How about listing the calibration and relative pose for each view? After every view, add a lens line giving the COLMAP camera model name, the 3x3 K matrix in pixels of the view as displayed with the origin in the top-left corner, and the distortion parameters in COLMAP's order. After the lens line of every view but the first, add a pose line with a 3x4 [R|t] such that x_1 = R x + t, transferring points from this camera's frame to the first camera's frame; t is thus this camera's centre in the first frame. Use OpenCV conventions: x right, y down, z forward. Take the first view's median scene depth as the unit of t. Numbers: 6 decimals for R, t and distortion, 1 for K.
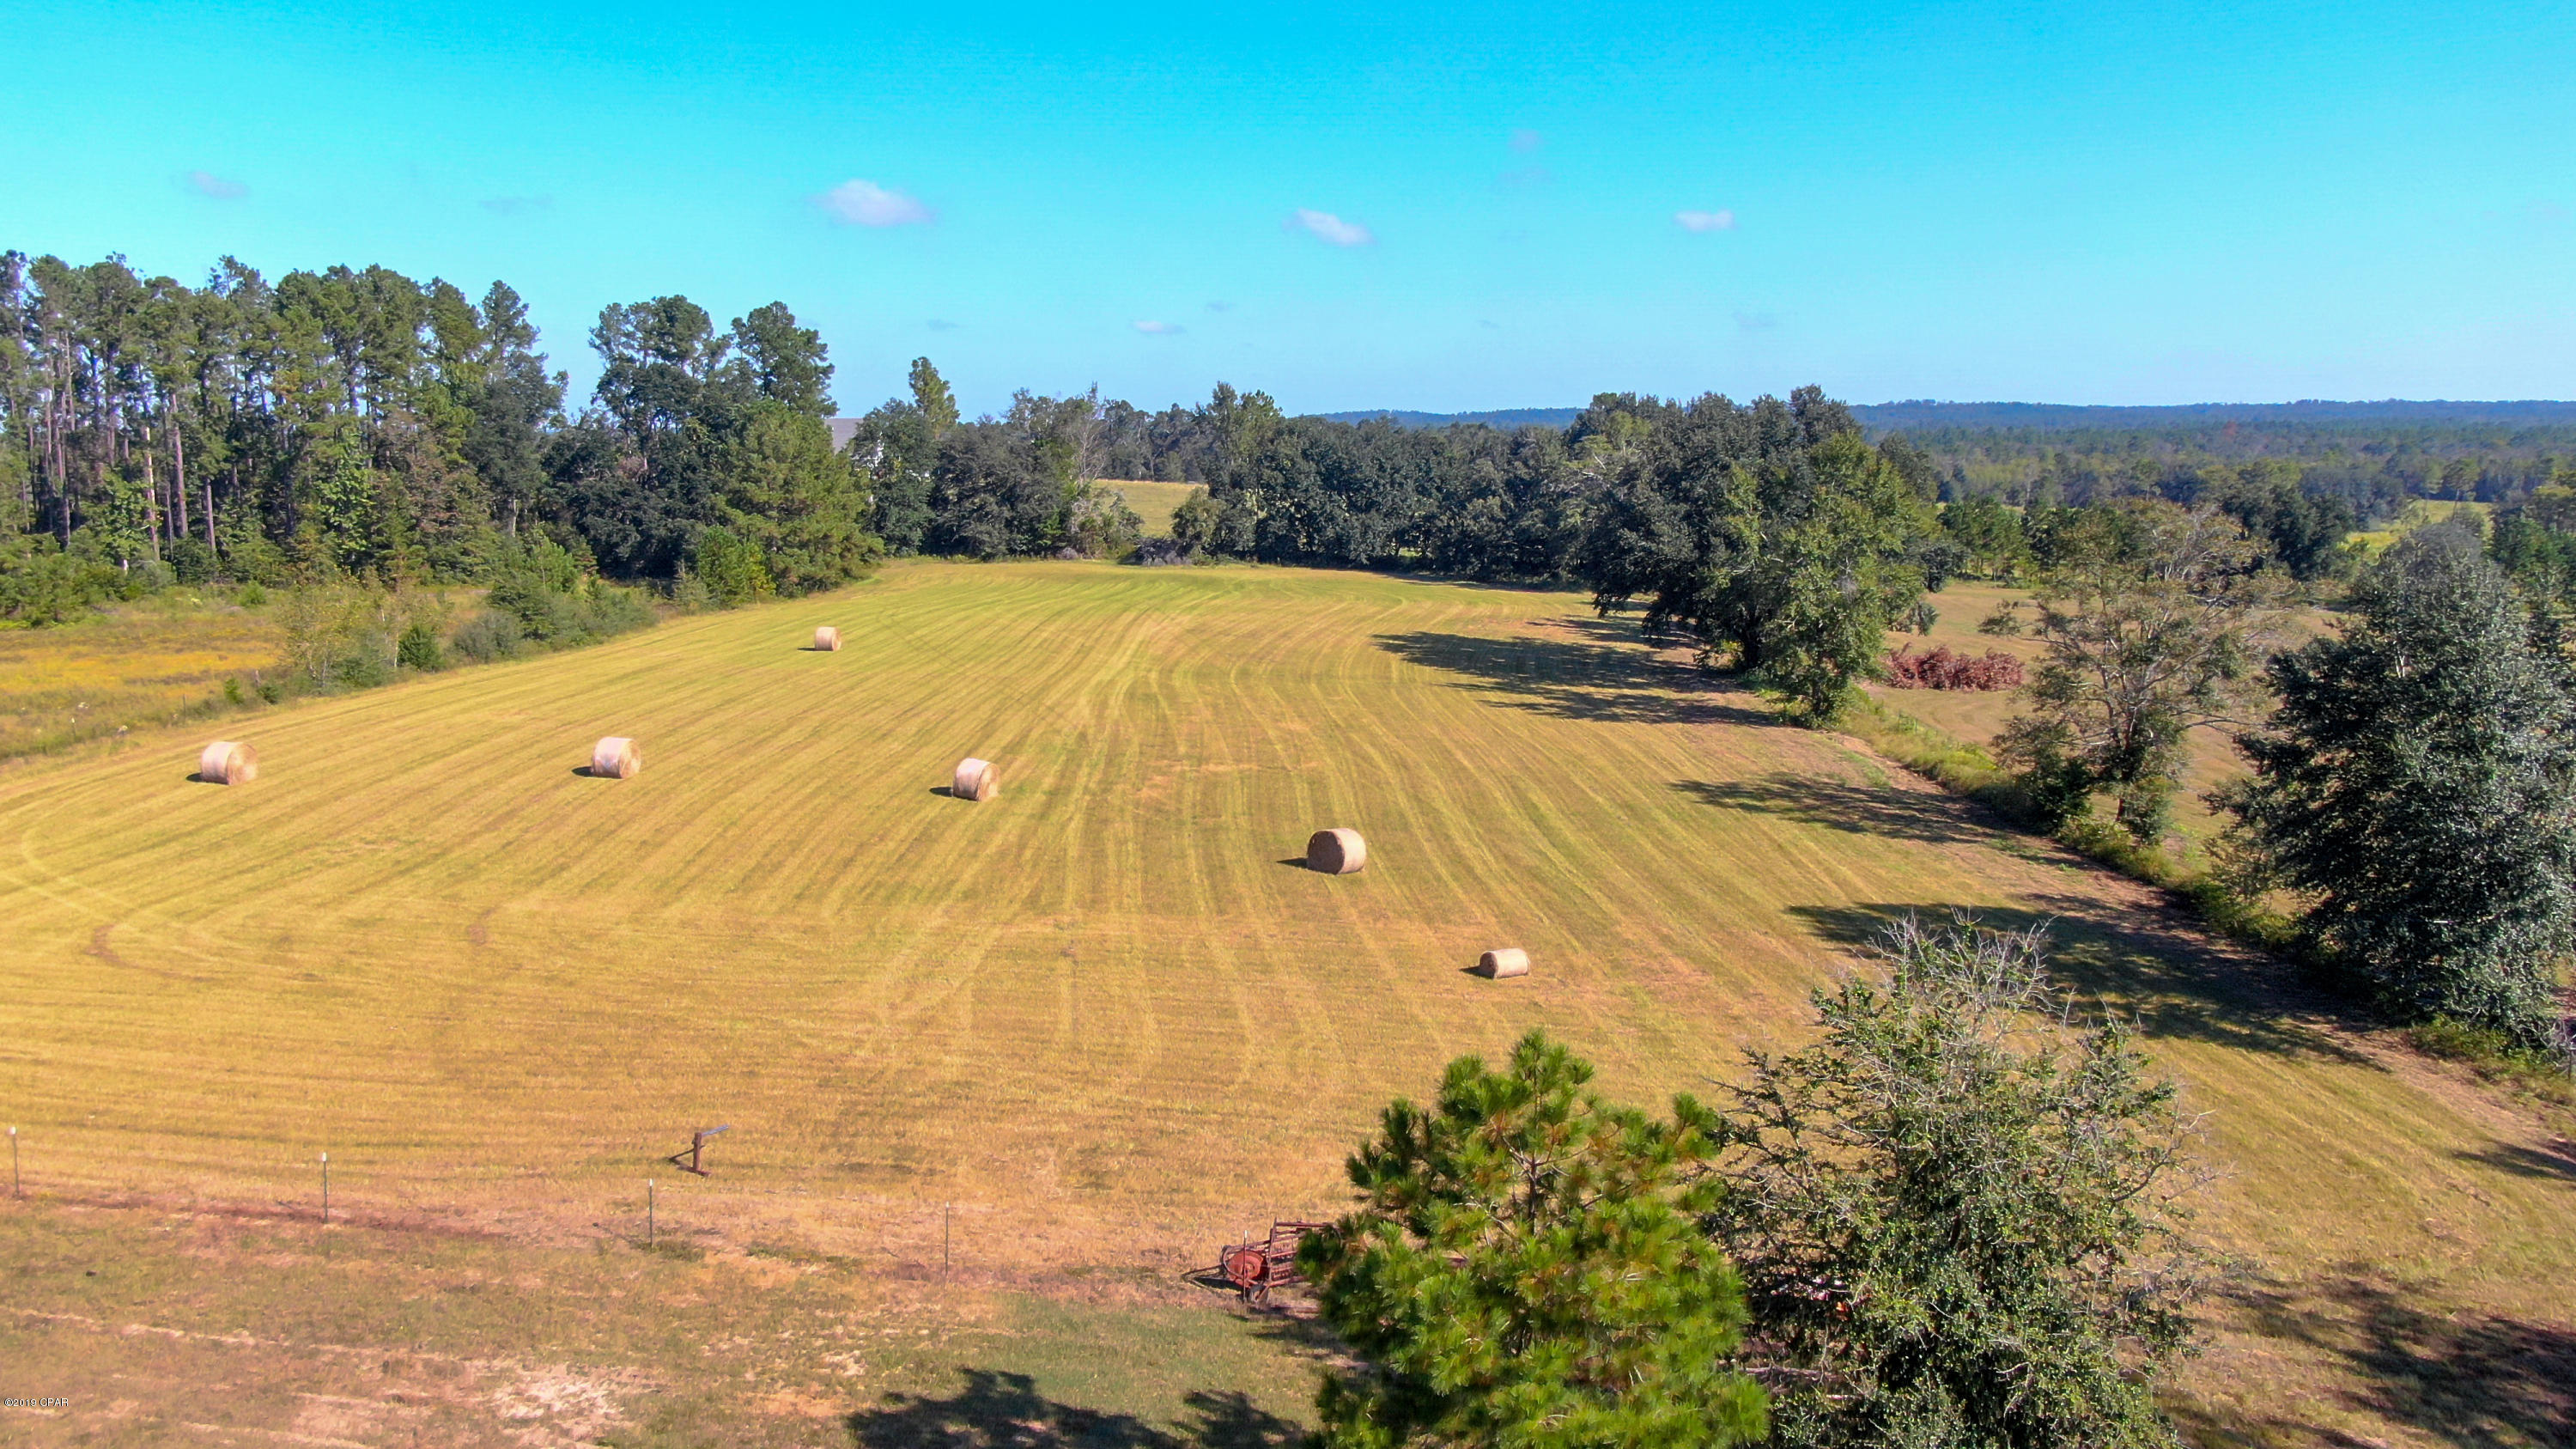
lens RADIAL K [[1850.9, 0, 1288.0], [0, 1850.9, 724.5], [0, 0, 1]] dist [-0.019667, 0.001305]
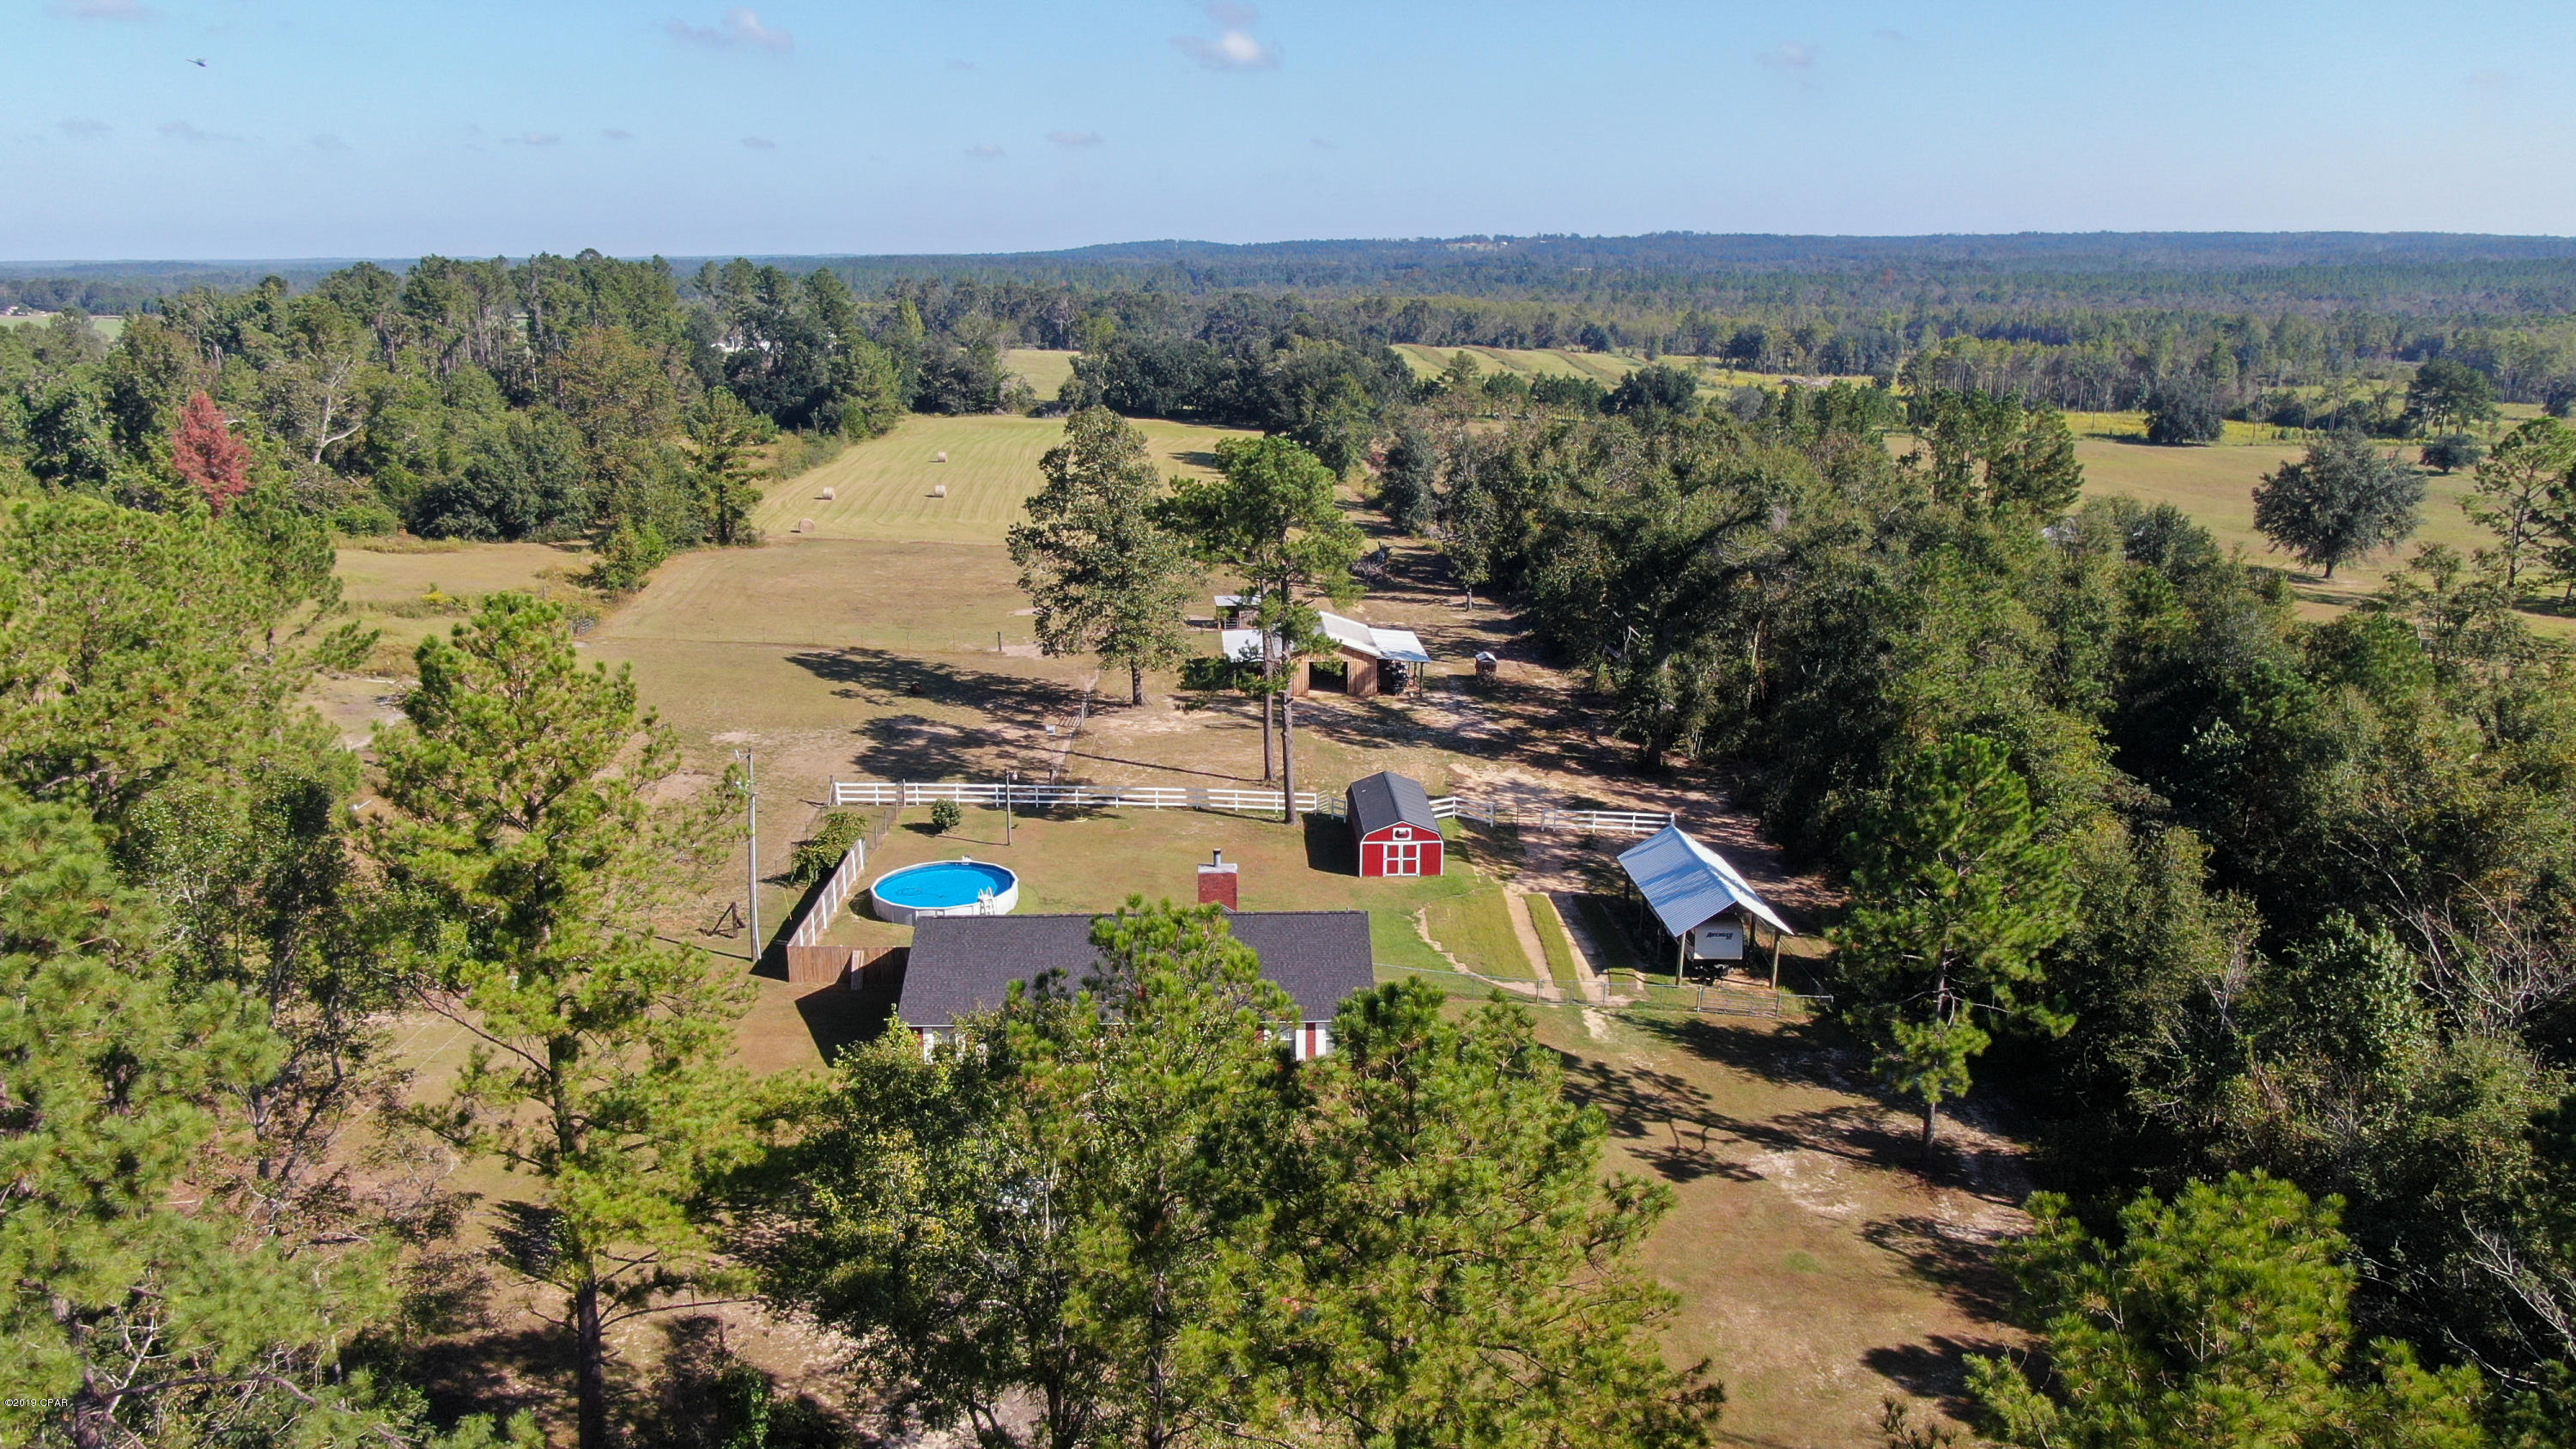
lens RADIAL K [[1850.9, 0, 1288.0], [0, 1850.9, 724.5], [0, 0, 1]] dist [-0.019667, 0.001305]
pose [[0.993703, -0.028054, 0.108480, -0.043246], [0.017948, 0.995500, 0.093044, 0.047663], [-0.110602, -0.090511, 0.989735, -0.824791]]
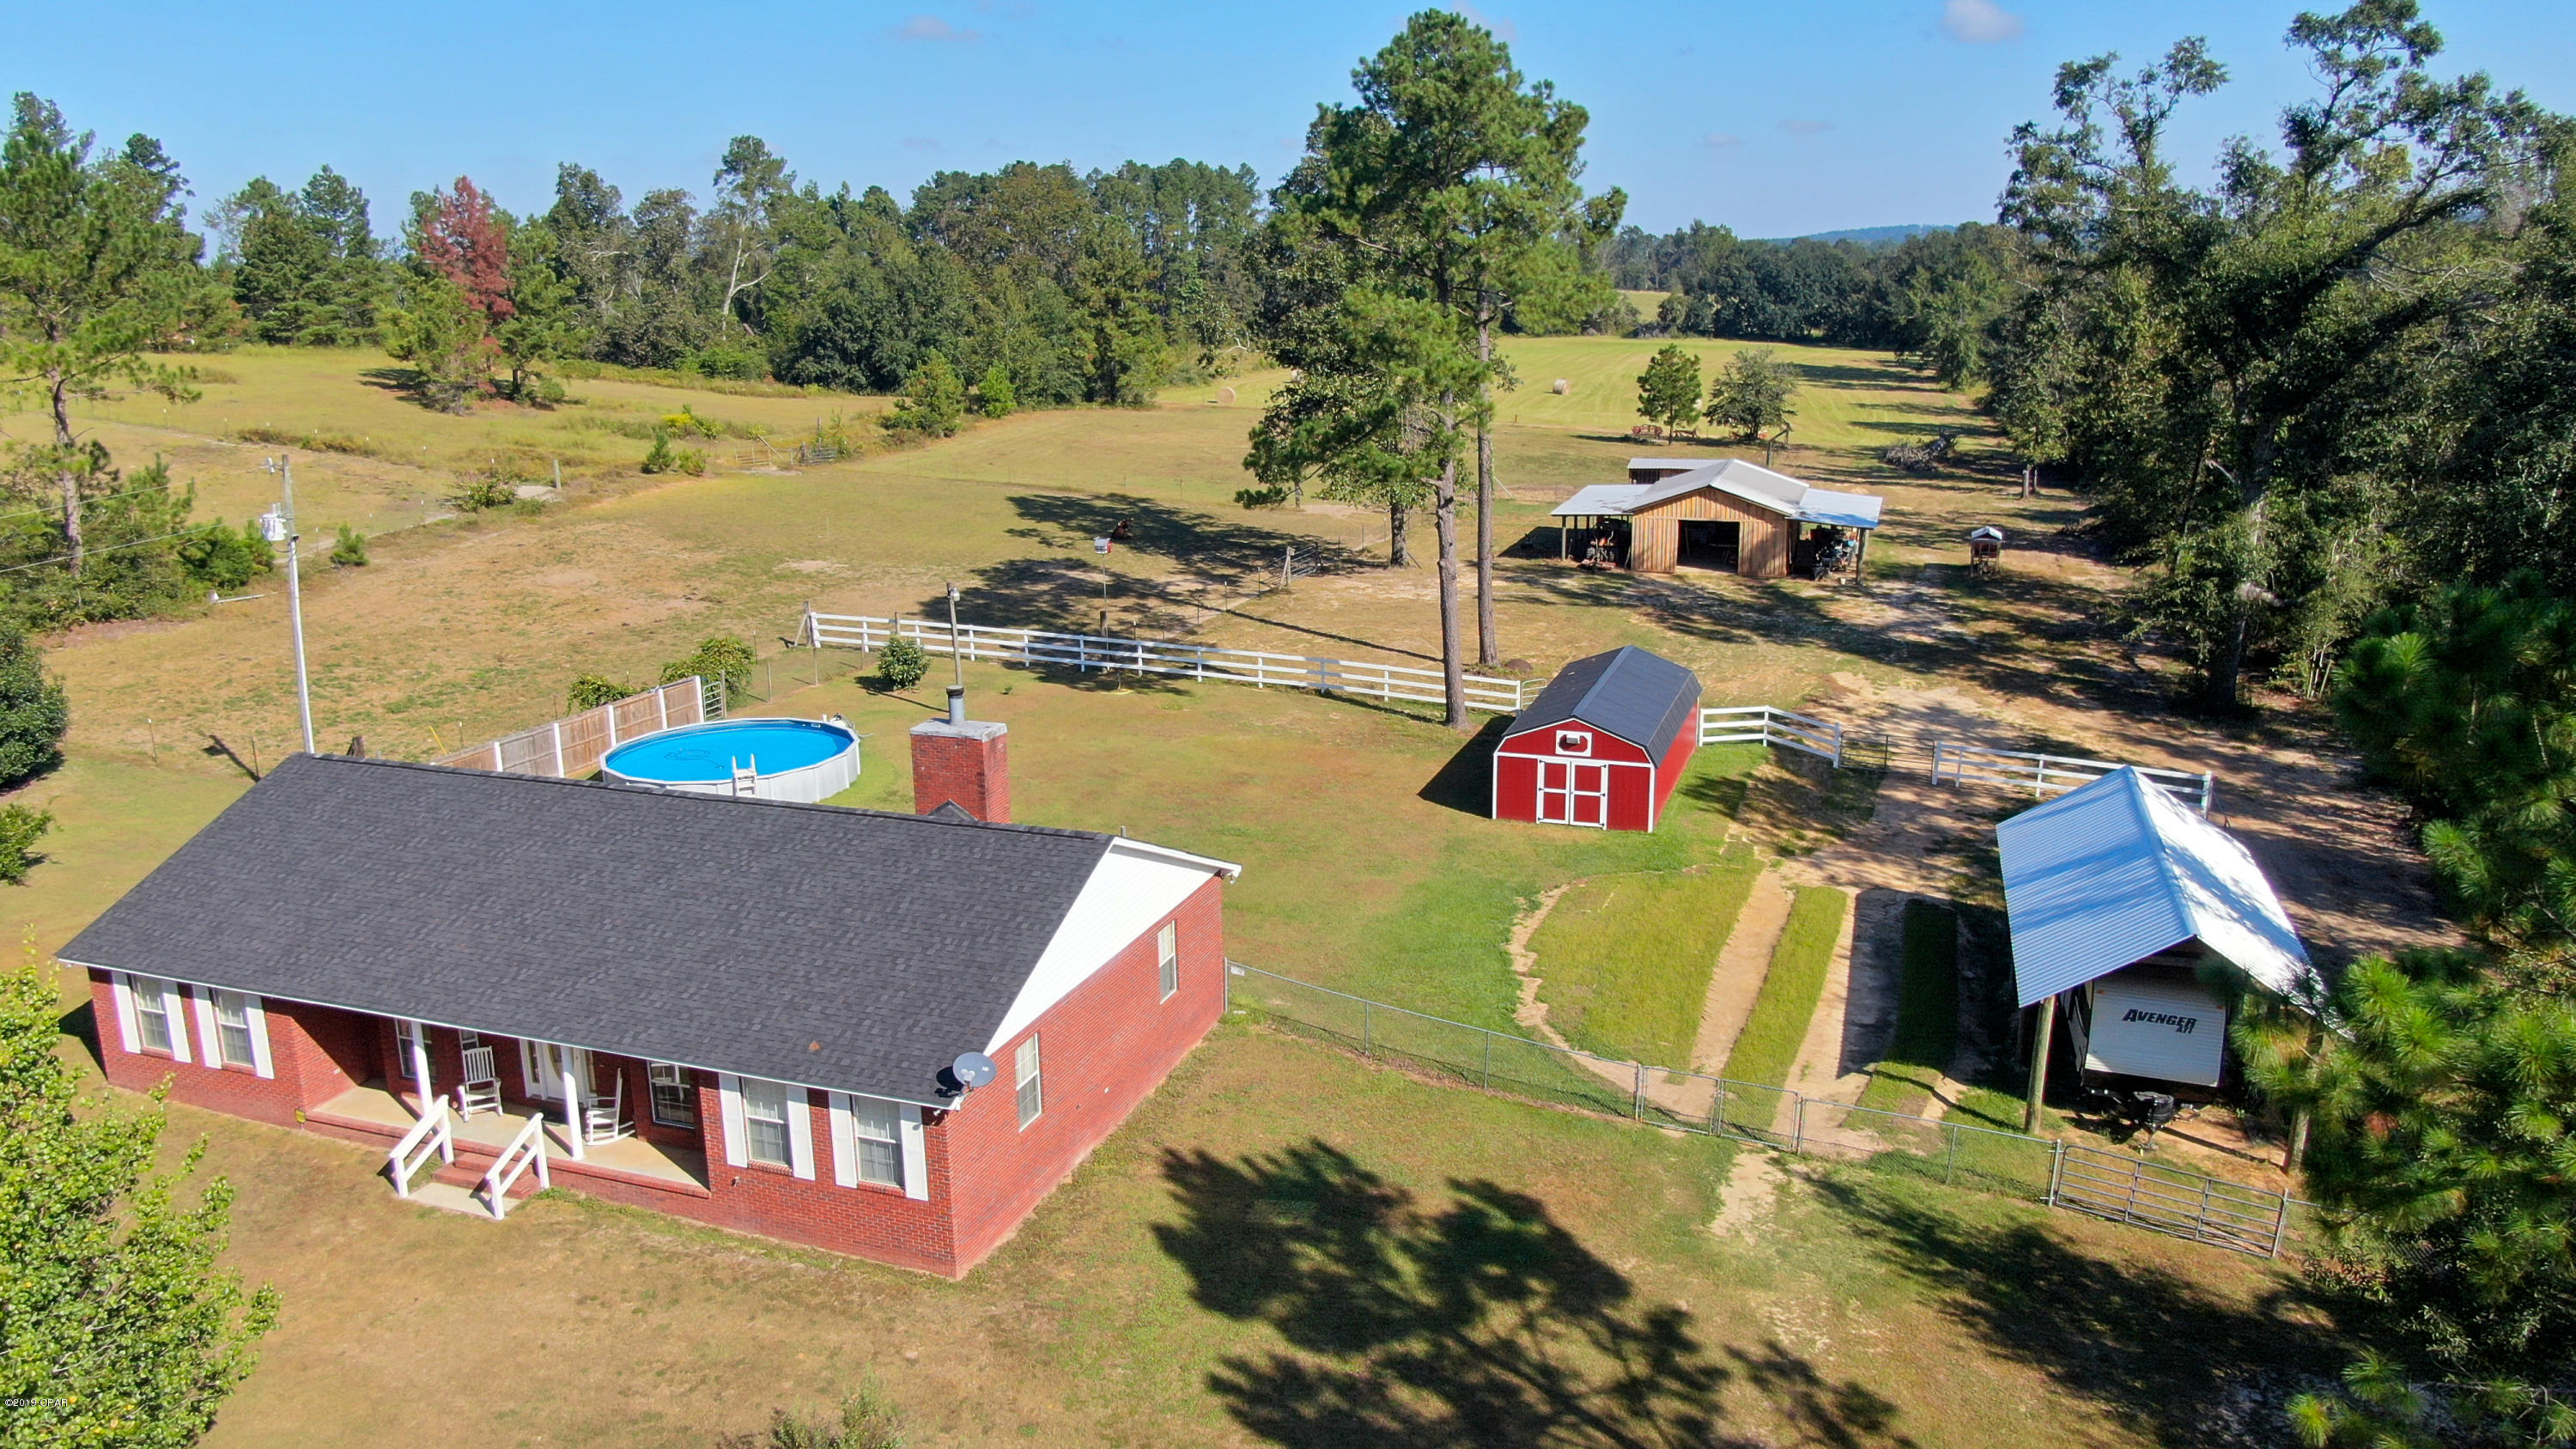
lens RADIAL K [[1850.9, 0, 1288.0], [0, 1850.9, 724.5], [0, 0, 1]] dist [-0.019667, 0.001305]
pose [[0.963692, 0.052973, -0.261710, 0.062350], [-0.028310, 0.994869, 0.097127, 0.094532], [0.265512, -0.086192, 0.960247, -0.608113]]
